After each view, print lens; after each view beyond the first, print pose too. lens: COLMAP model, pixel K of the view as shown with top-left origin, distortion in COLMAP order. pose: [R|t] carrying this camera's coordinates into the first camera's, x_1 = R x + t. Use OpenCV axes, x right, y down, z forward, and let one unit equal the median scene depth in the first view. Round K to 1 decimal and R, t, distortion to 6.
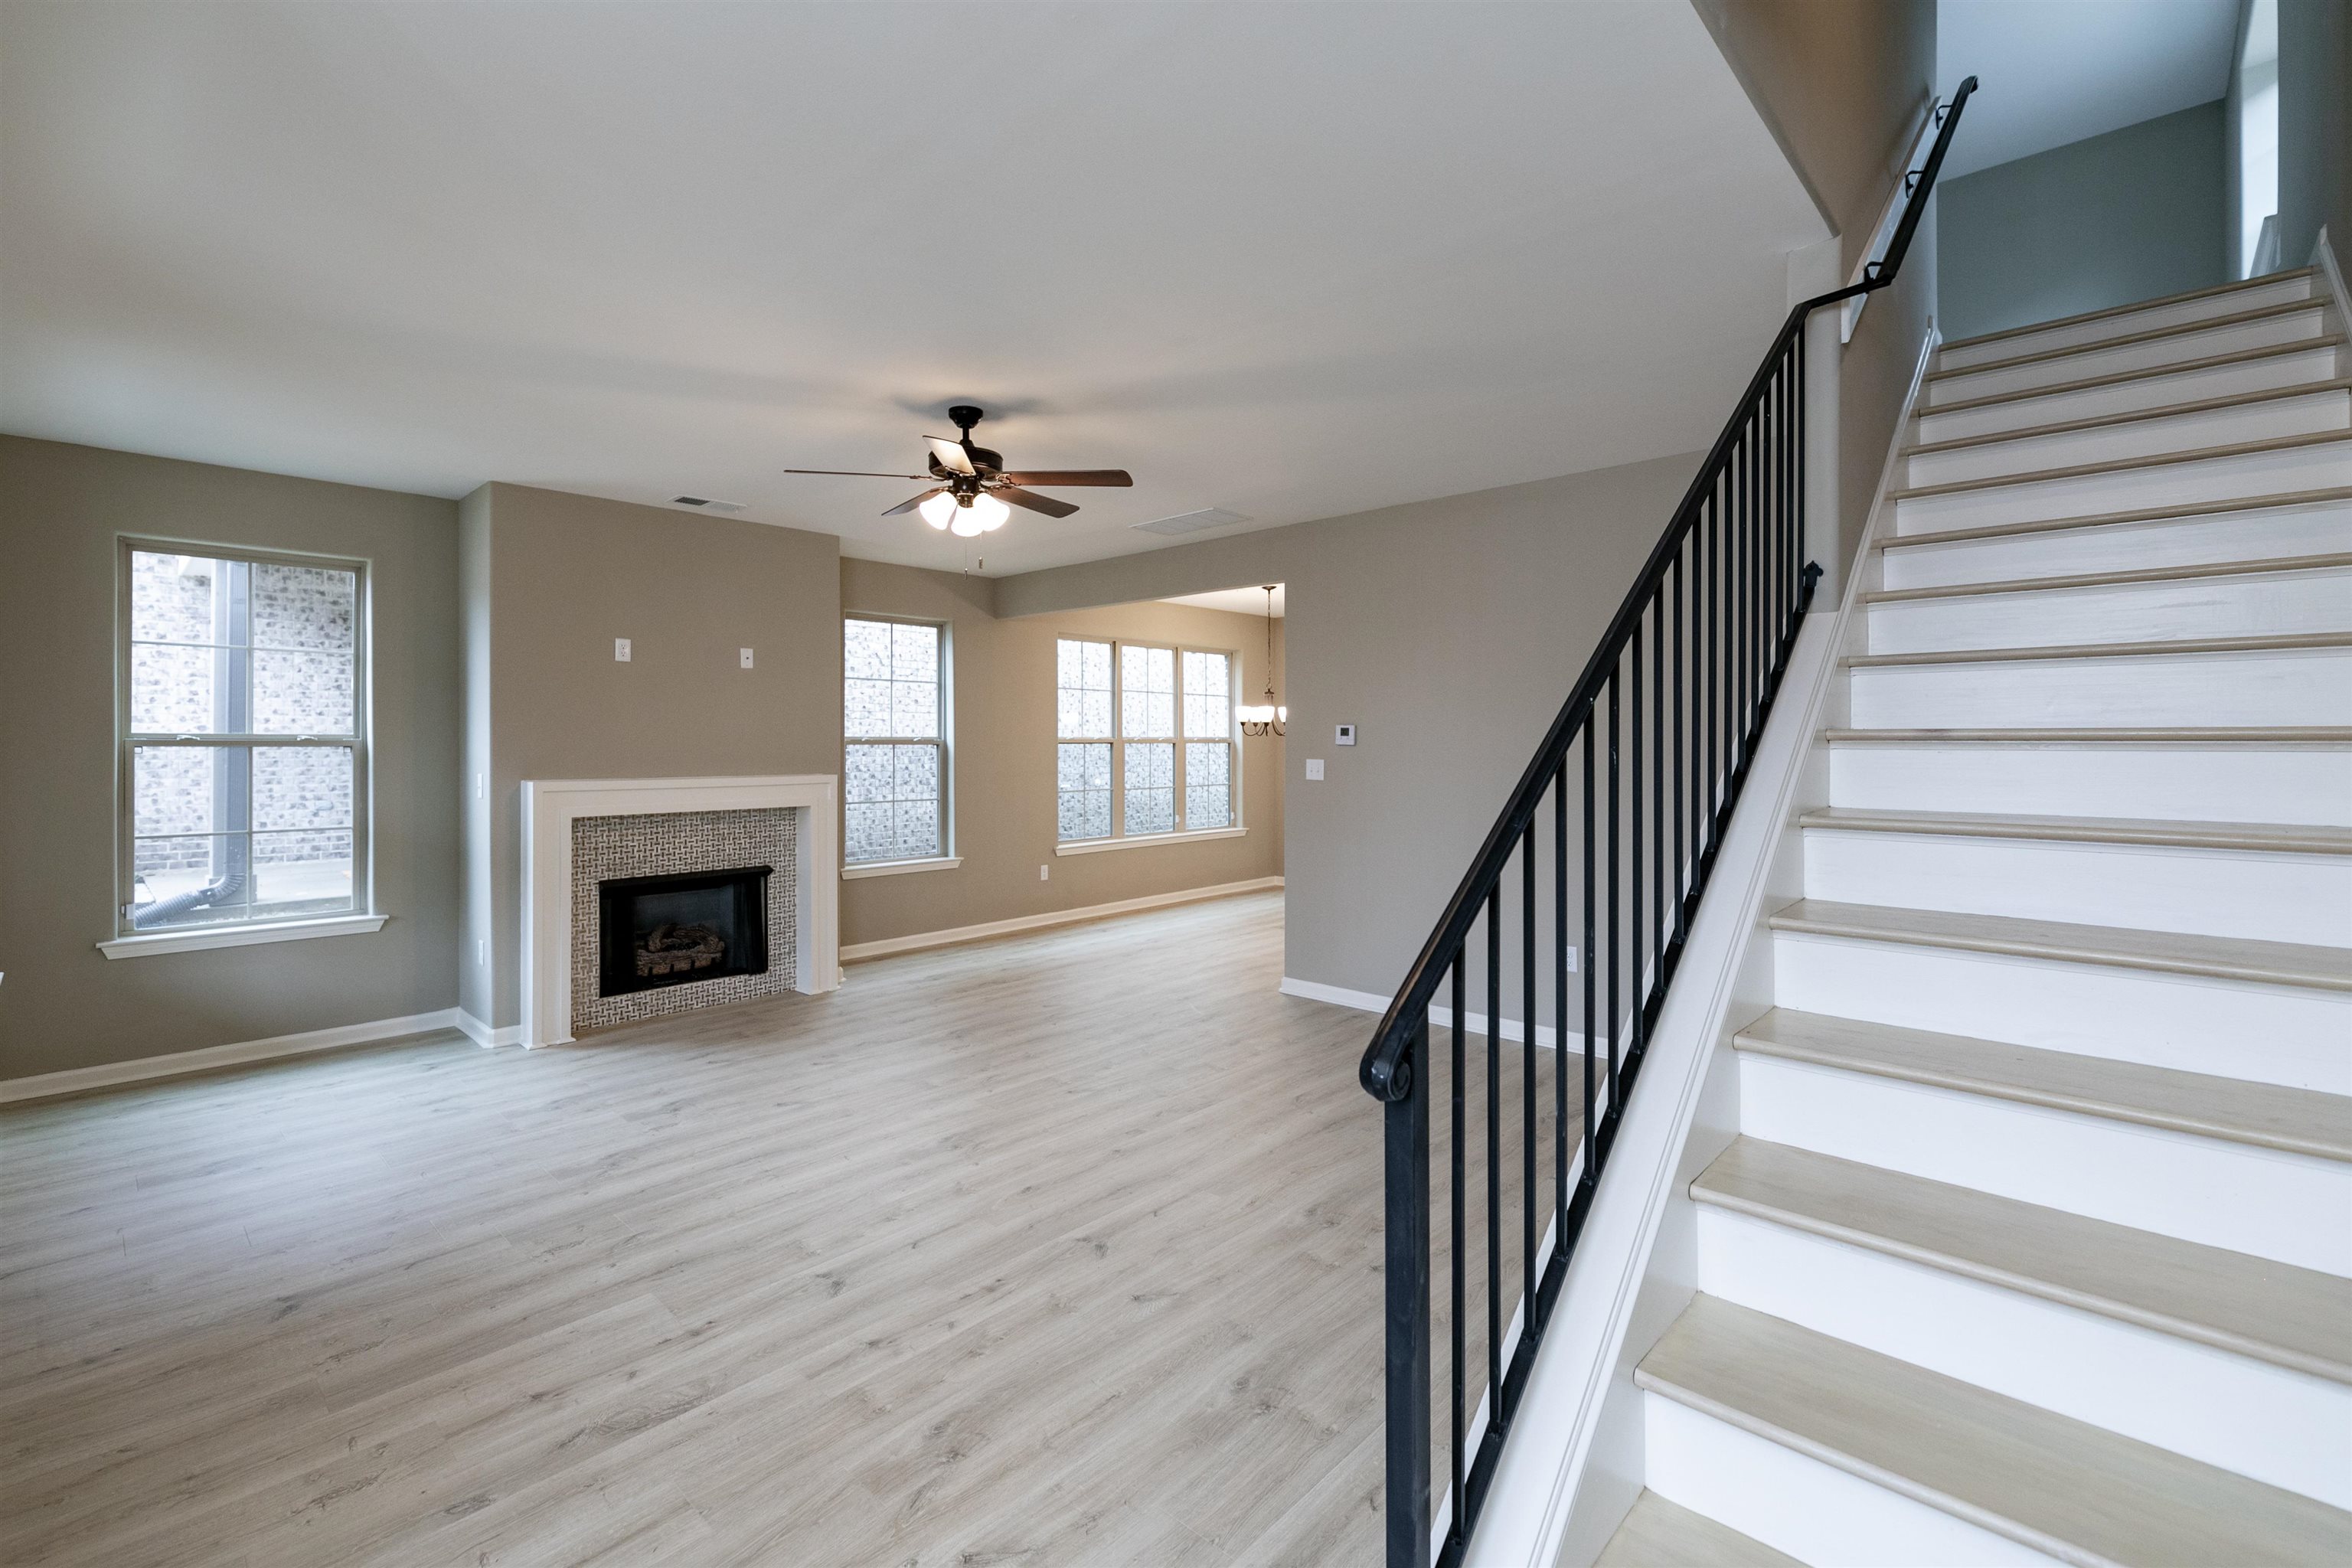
lens RADIAL K [[1014.8, 0, 1143.2], [0, 1014.8, 739.3], [0, 0, 1]] dist [-0.001096, -0.000741]
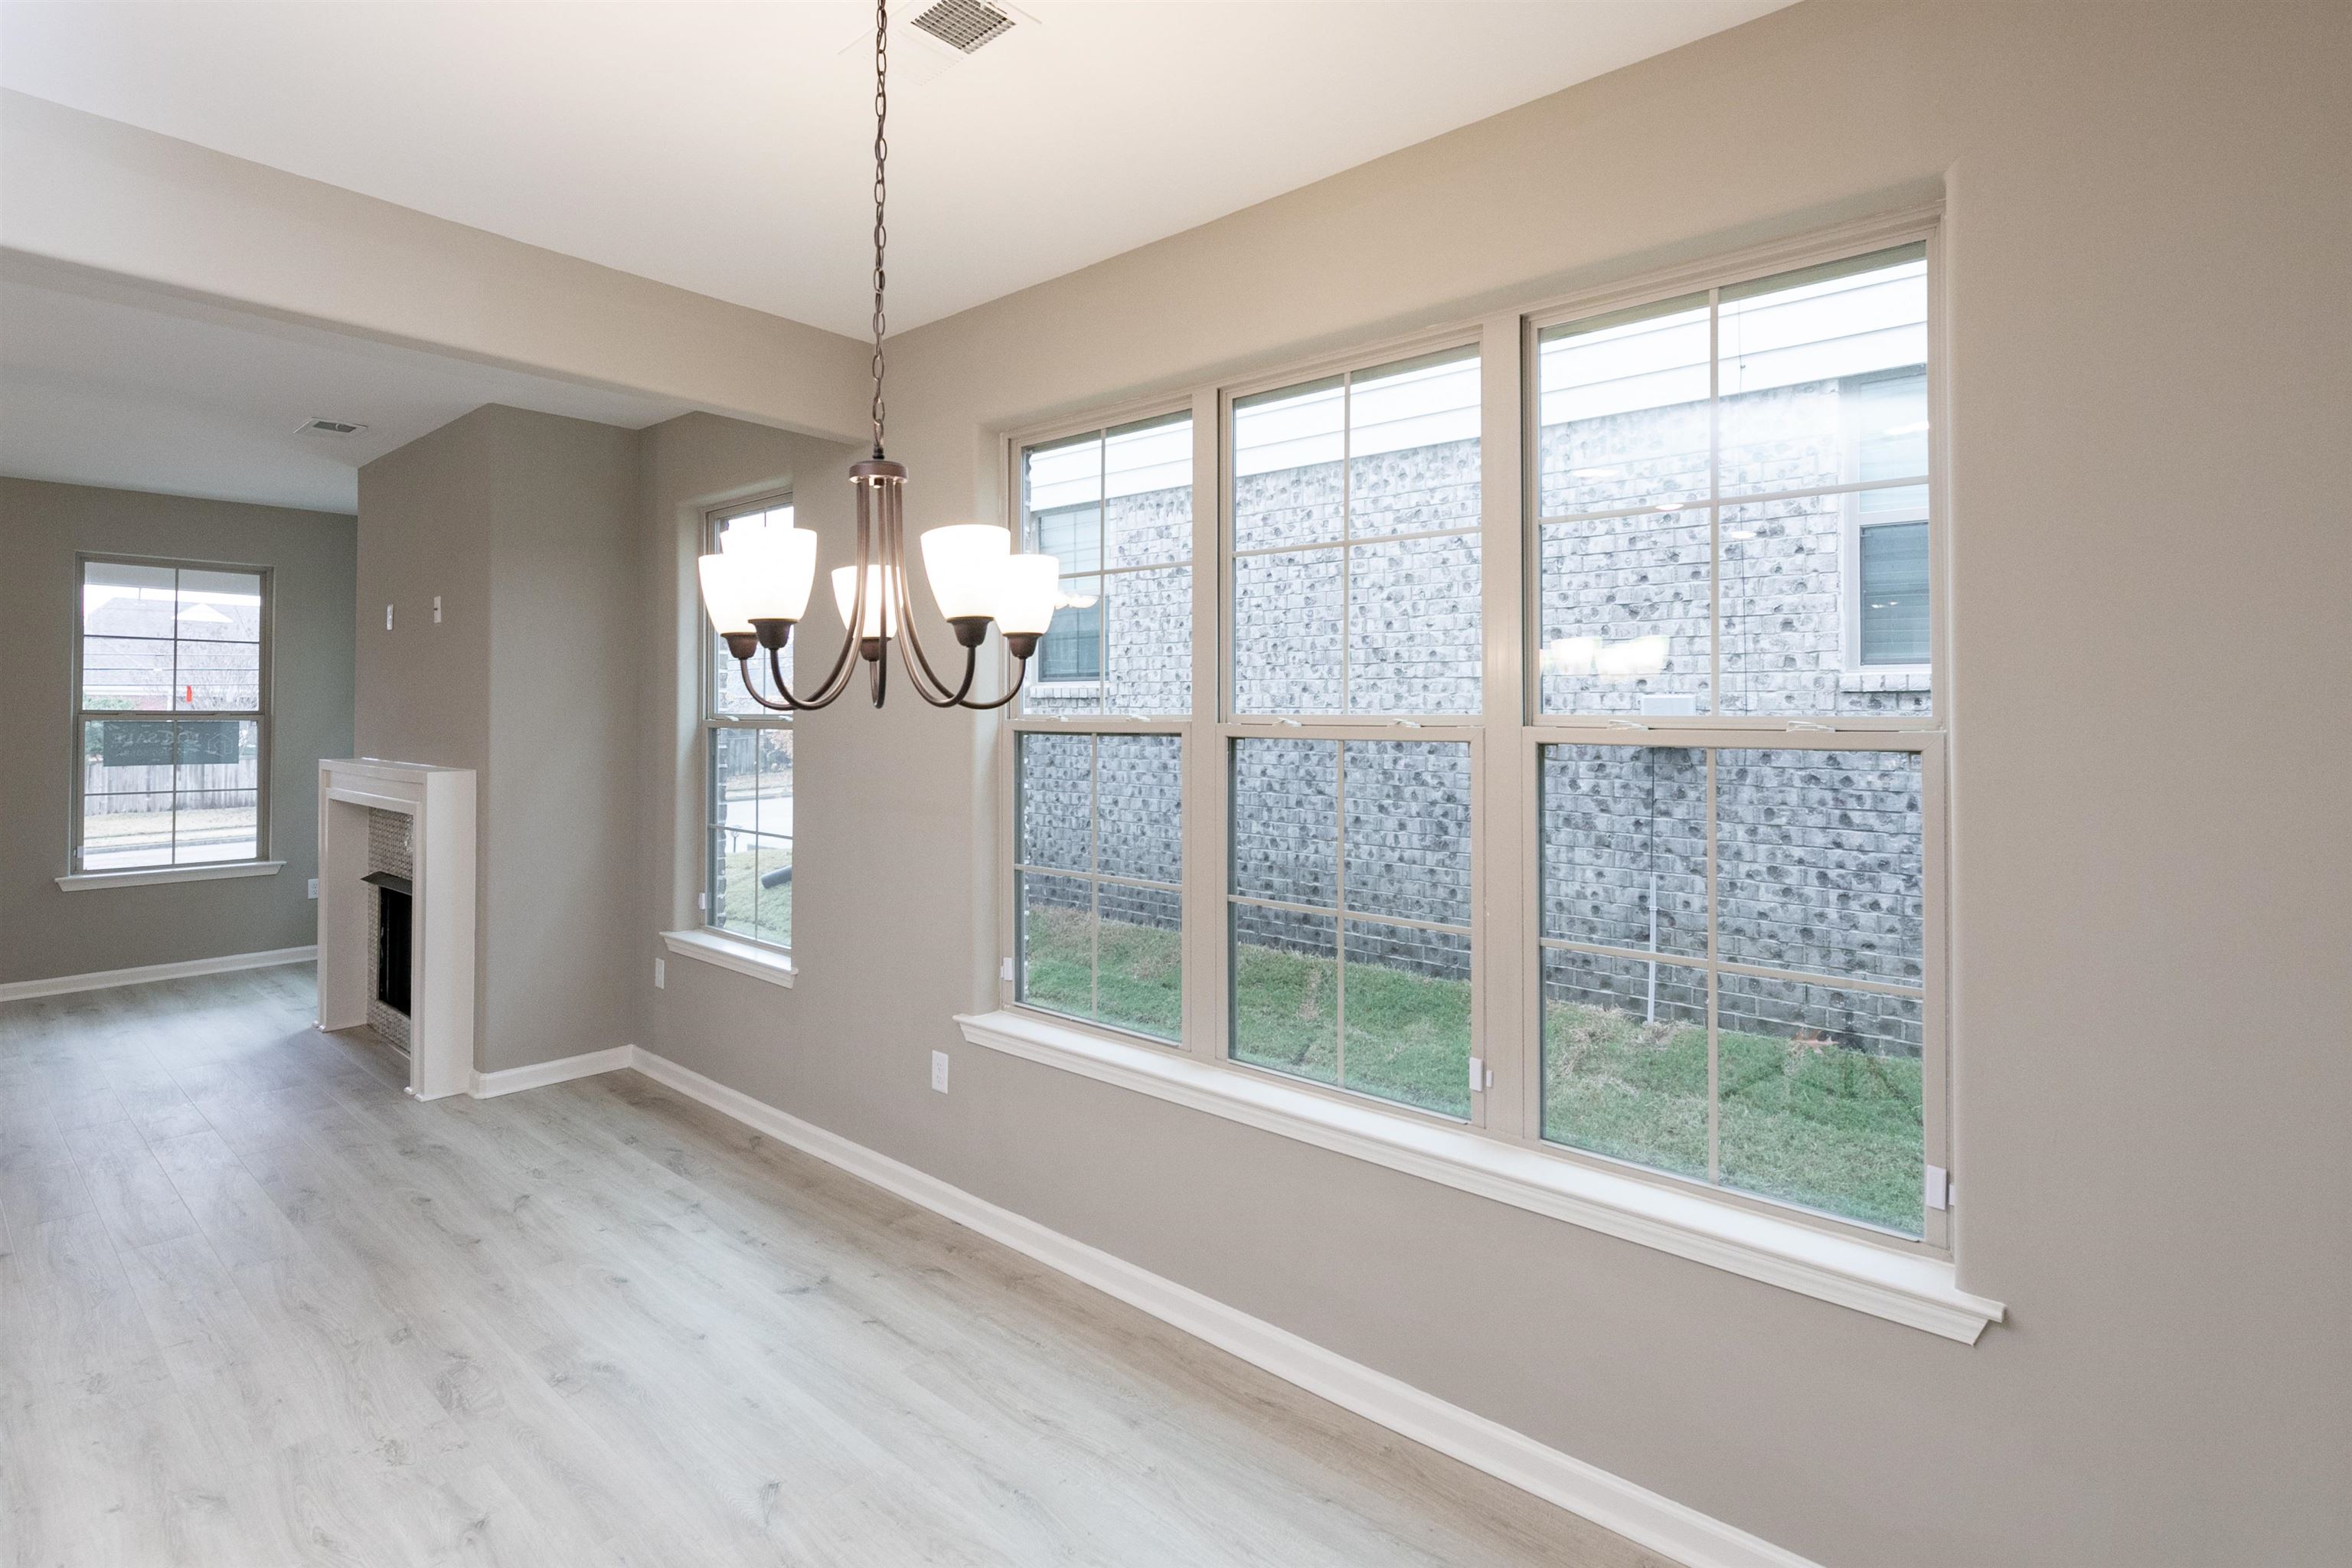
lens RADIAL K [[1162.3, 0, 1171.0], [0, 1162.3, 699.3], [0, 0, 1]] dist [-0.002442, -0.000603]
pose [[0.039127, -0.010367, -0.999180, 0.615753], [-0.002893, 0.999941, -0.010488, -0.007843], [0.999230, 0.003301, 0.039095, 1.906013]]
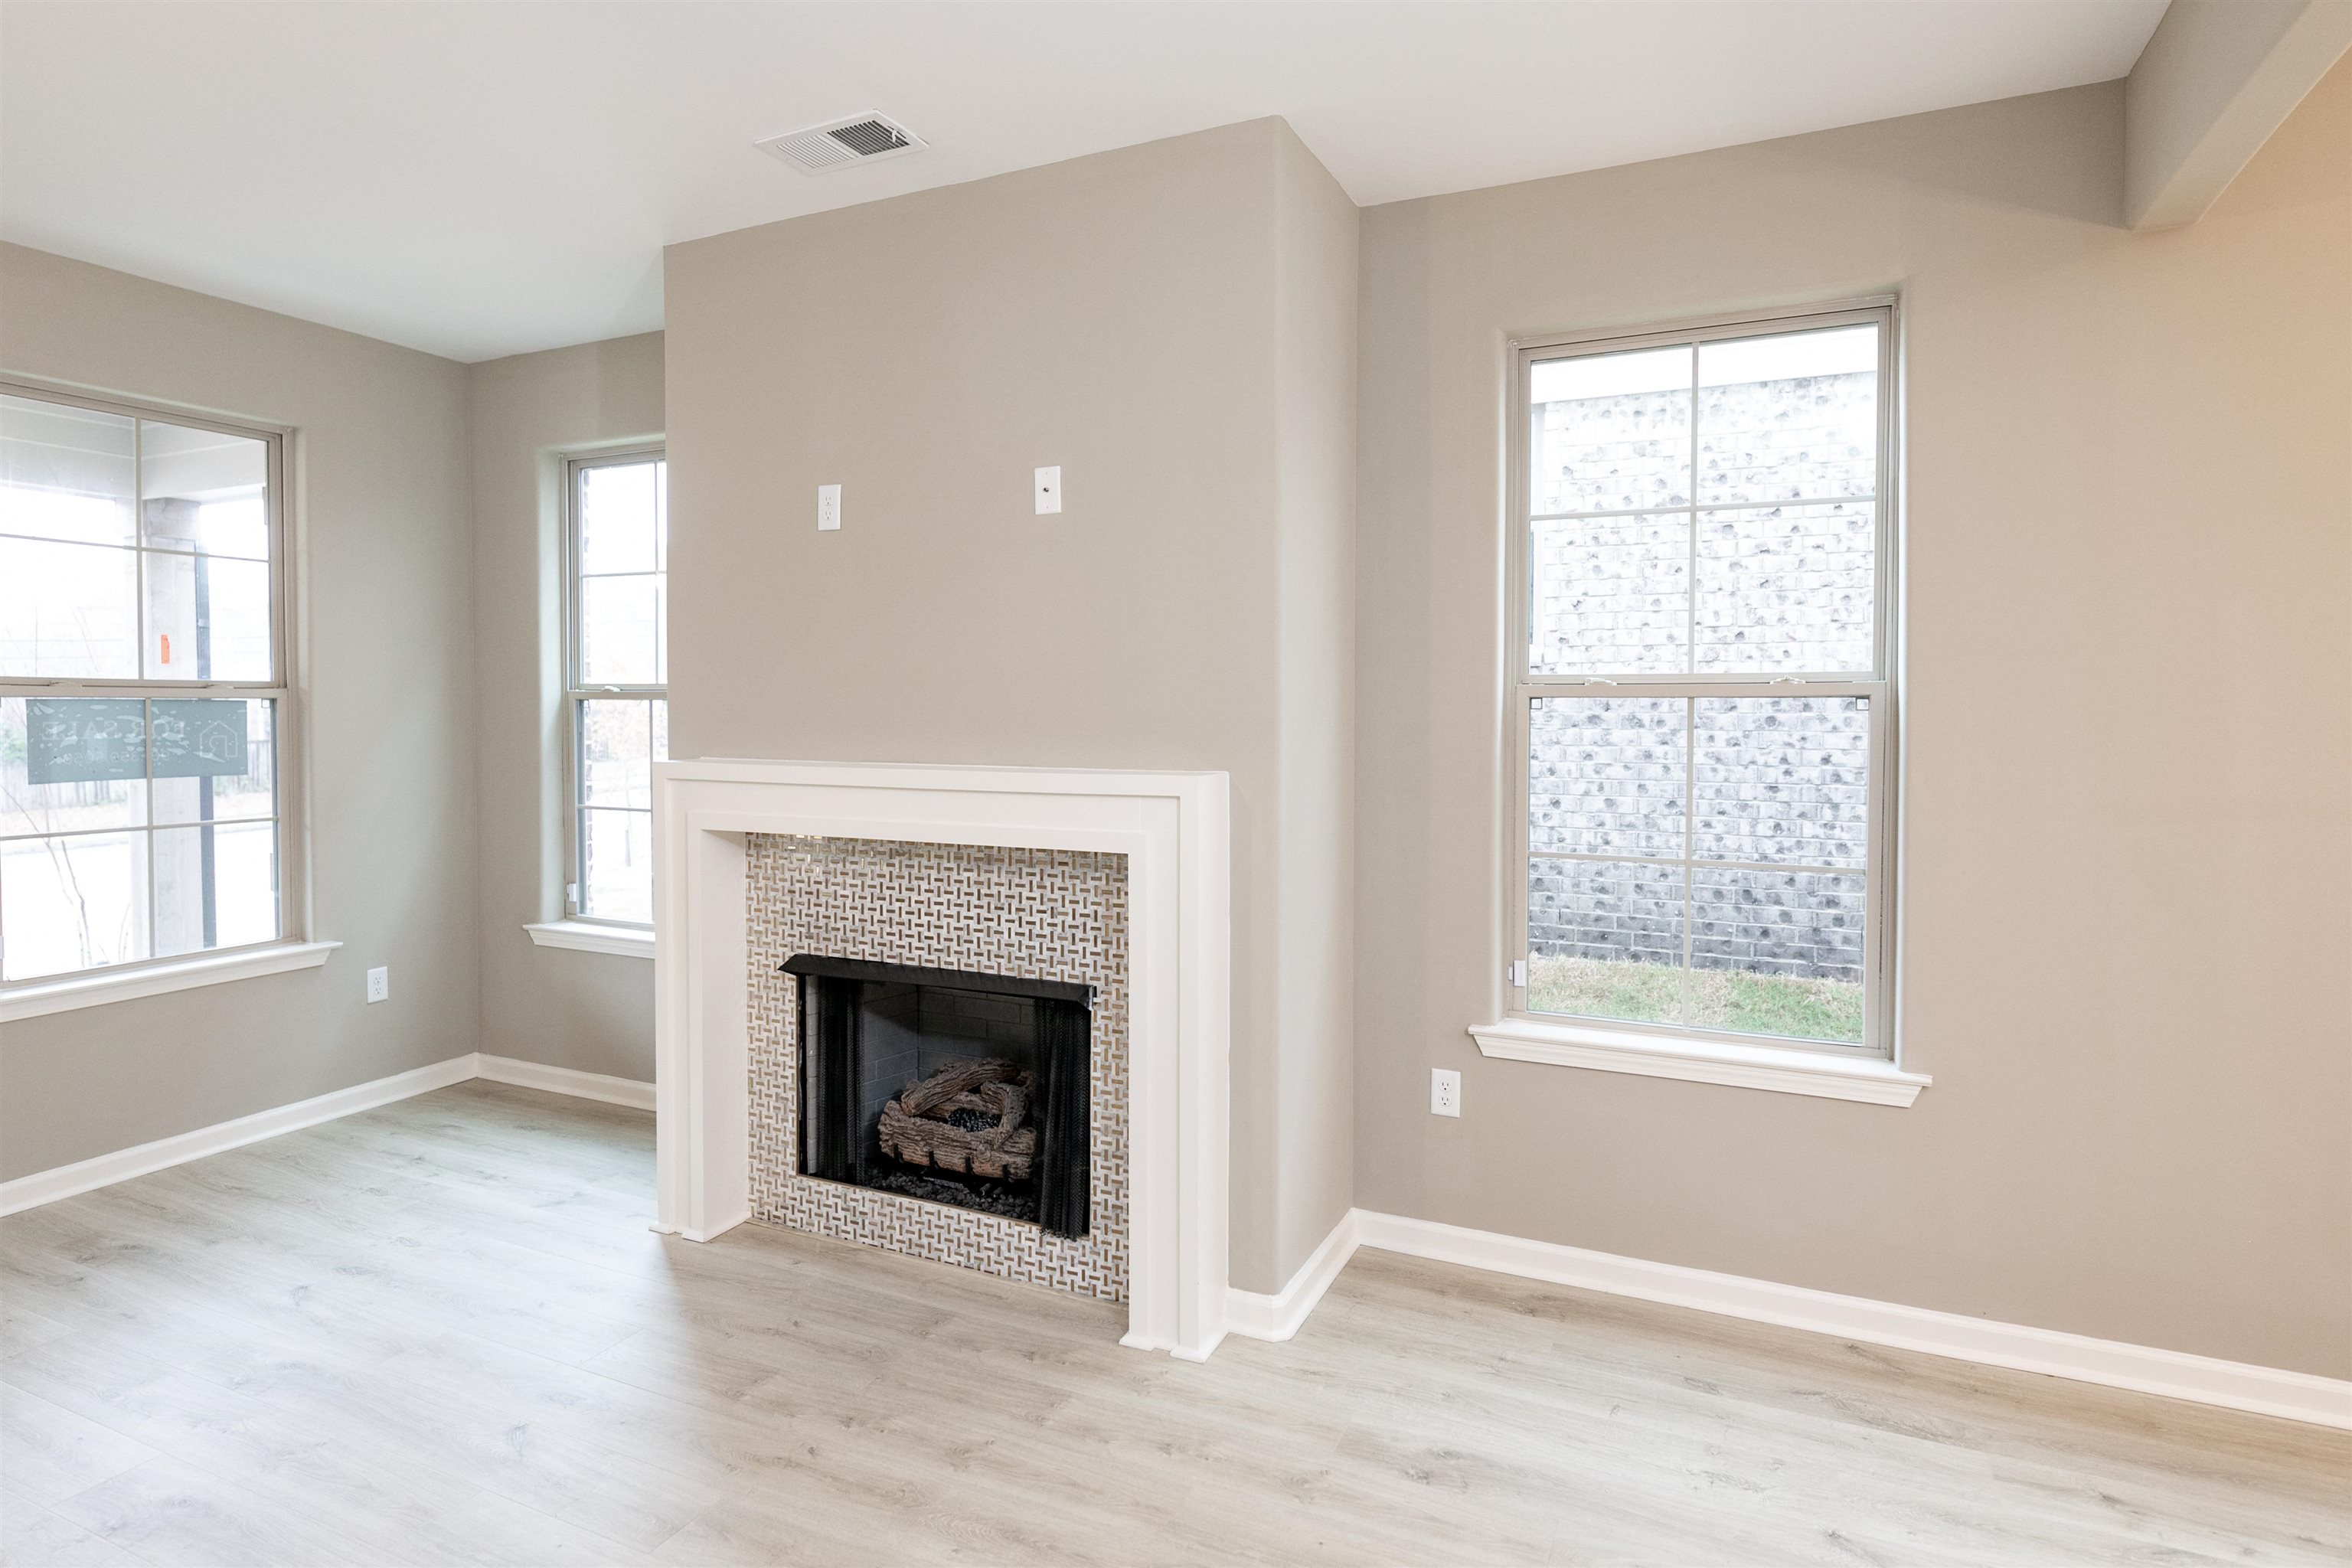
lens RADIAL K [[1267.5, 0, 1147.9], [0, 1267.5, 741.0], [0, 0, 1]] dist [-0.002060, -0.000931]
pose [[0.318798, 0.027784, -0.947415, 0.160683], [0.000542, 0.999565, 0.029496, 0.011471], [0.947823, -0.009916, 0.318644, 1.098316]]
